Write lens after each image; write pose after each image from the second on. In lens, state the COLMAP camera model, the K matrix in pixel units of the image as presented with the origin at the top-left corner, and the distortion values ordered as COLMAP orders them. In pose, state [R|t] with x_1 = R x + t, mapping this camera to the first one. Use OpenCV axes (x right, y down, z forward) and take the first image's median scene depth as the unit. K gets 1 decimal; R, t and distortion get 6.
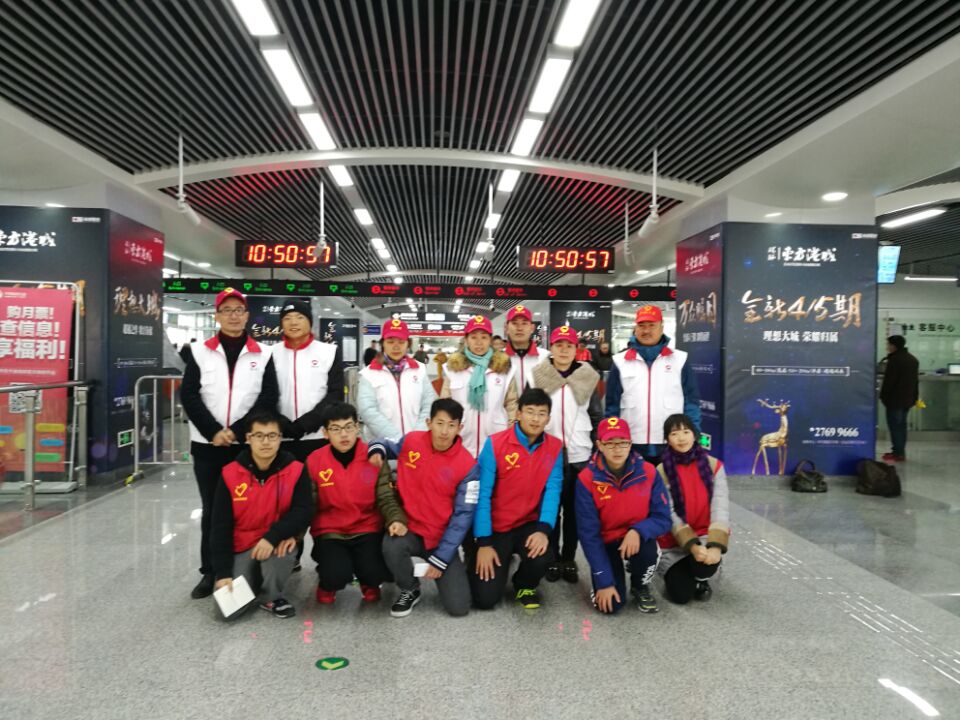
lens RADIAL K [[756.1, 0, 480.0], [0, 756.1, 360.0], [0, 0, 1]] dist [0.024787, -0.002335]
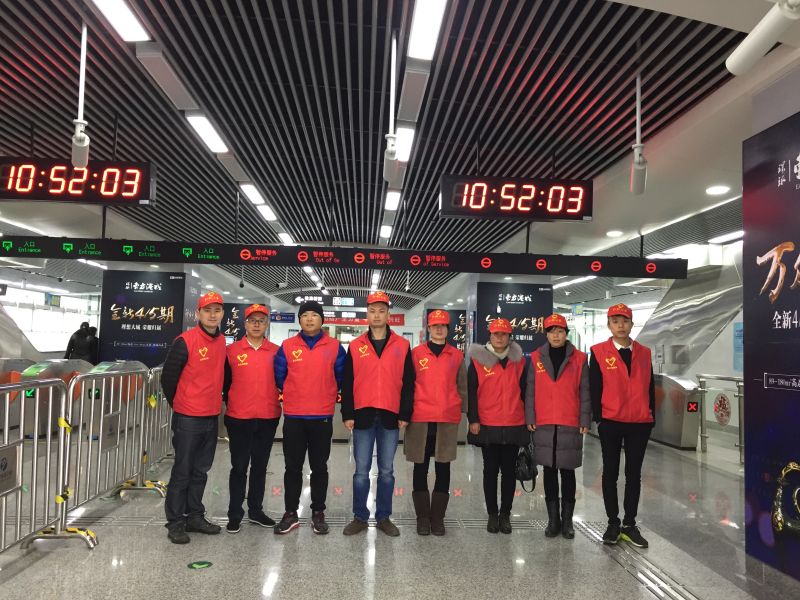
lens RADIAL K [[692.4, 0, 400.0], [0, 692.4, 300.0], [0, 0, 1]] dist [0.092878, -0.120908]
pose [[0.999883, 0.014692, -0.004239, 0.022147], [-0.014957, 0.997357, -0.071101, -0.005328], [0.003183, 0.071156, 0.997460, 0.477745]]
